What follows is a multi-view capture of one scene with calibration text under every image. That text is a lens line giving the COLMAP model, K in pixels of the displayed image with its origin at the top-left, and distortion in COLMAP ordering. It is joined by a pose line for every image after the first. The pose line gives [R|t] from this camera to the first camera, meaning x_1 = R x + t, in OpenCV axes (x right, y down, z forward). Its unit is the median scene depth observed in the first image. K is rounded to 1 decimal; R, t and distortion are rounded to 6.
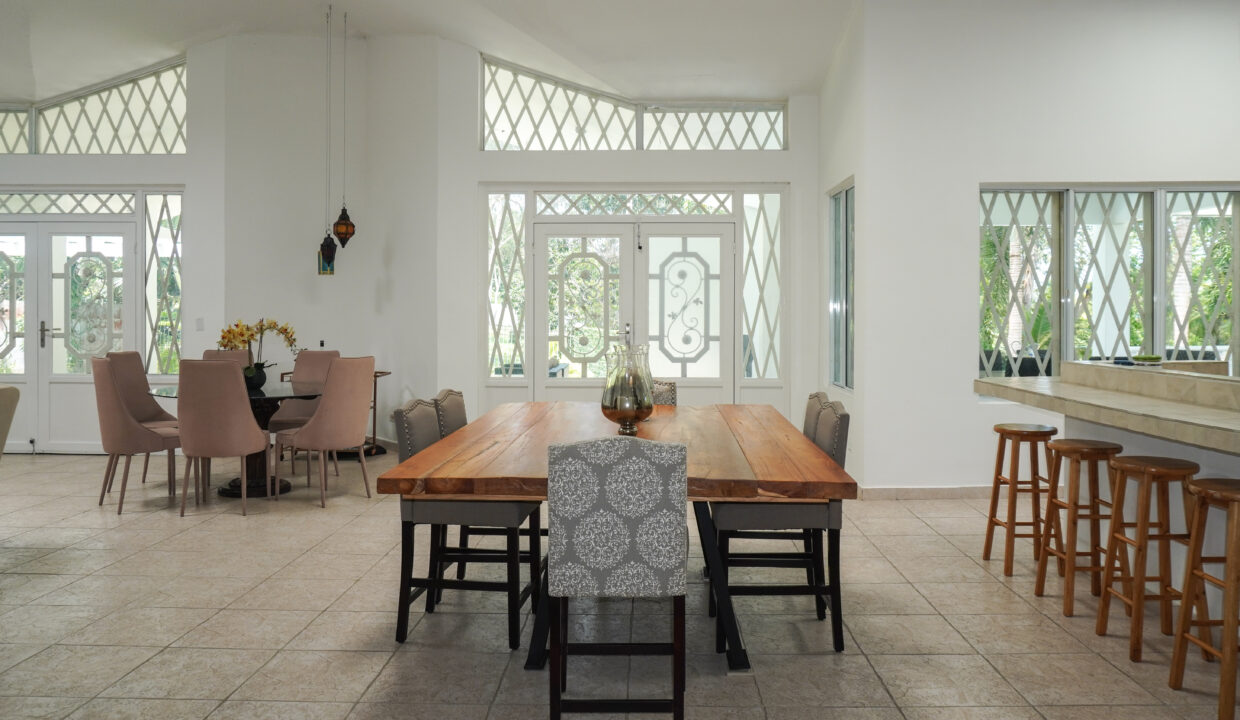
lens RADIAL K [[845.3, 0, 620.0], [0, 845.3, 360.0], [0, 0, 1]] dist [-0.011008, -0.000209]
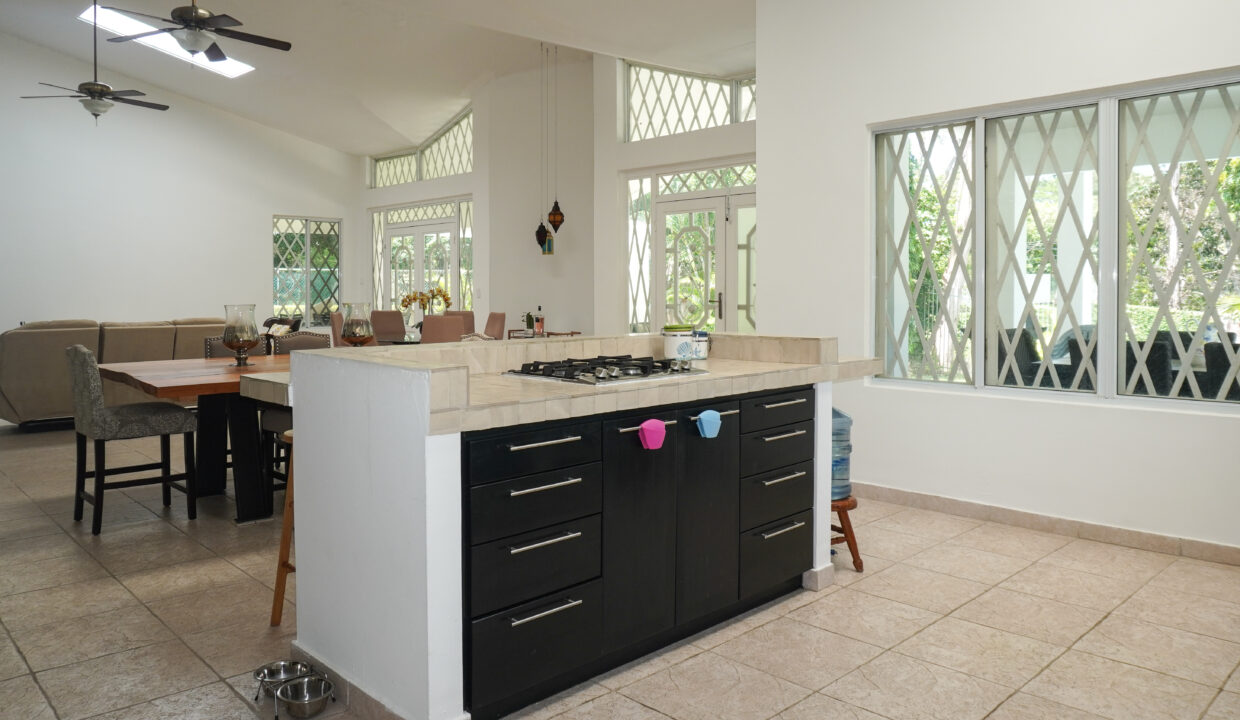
lens RADIAL K [[845.3, 0, 620.0], [0, 845.3, 360.0], [0, 0, 1]] dist [-0.011008, -0.000209]
pose [[0.712229, 0.055735, -0.699731, 0.655558], [-0.031064, 0.998369, 0.047903, -0.006237], [0.701259, -0.012381, 0.712799, 0.164561]]
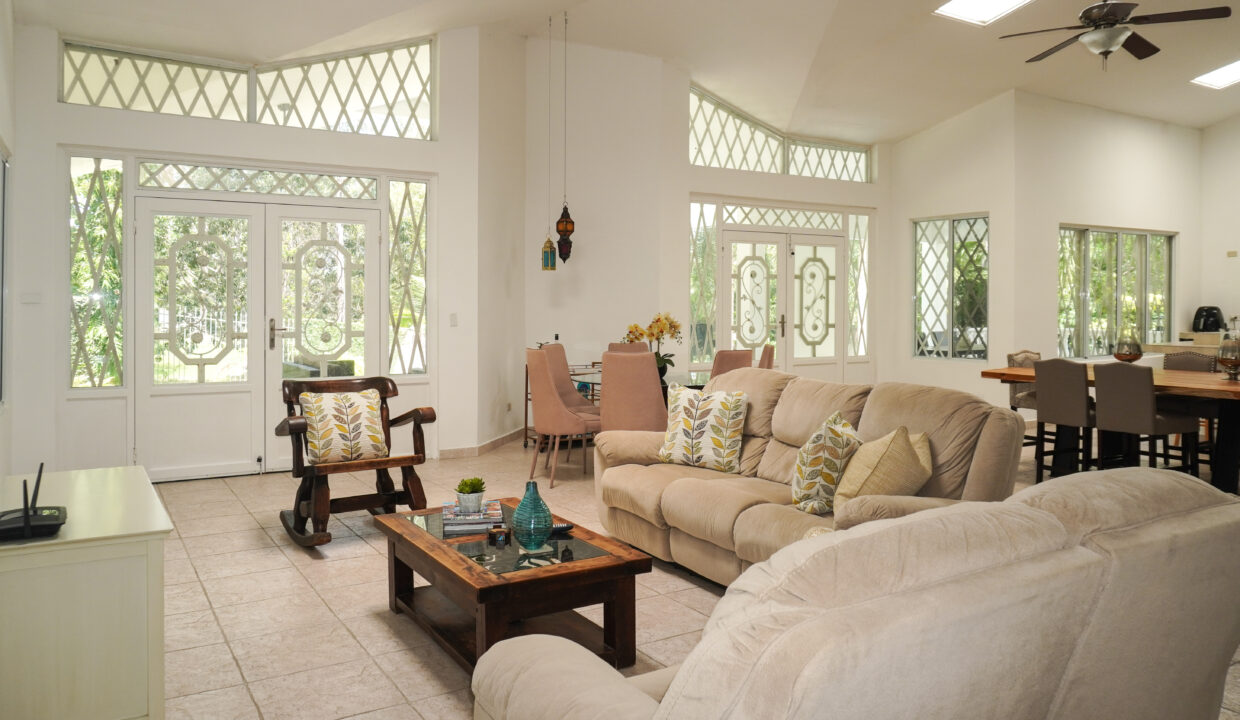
lens RADIAL K [[895.3, 0, 620.0], [0, 895.3, 360.0], [0, 0, 1]] dist [-0.009236, -0.001198]
pose [[0.833956, -0.037406, 0.550562, -0.904384], [0.035117, 0.999275, 0.014698, -0.004790], [-0.550713, 0.007077, 0.834665, 0.042182]]
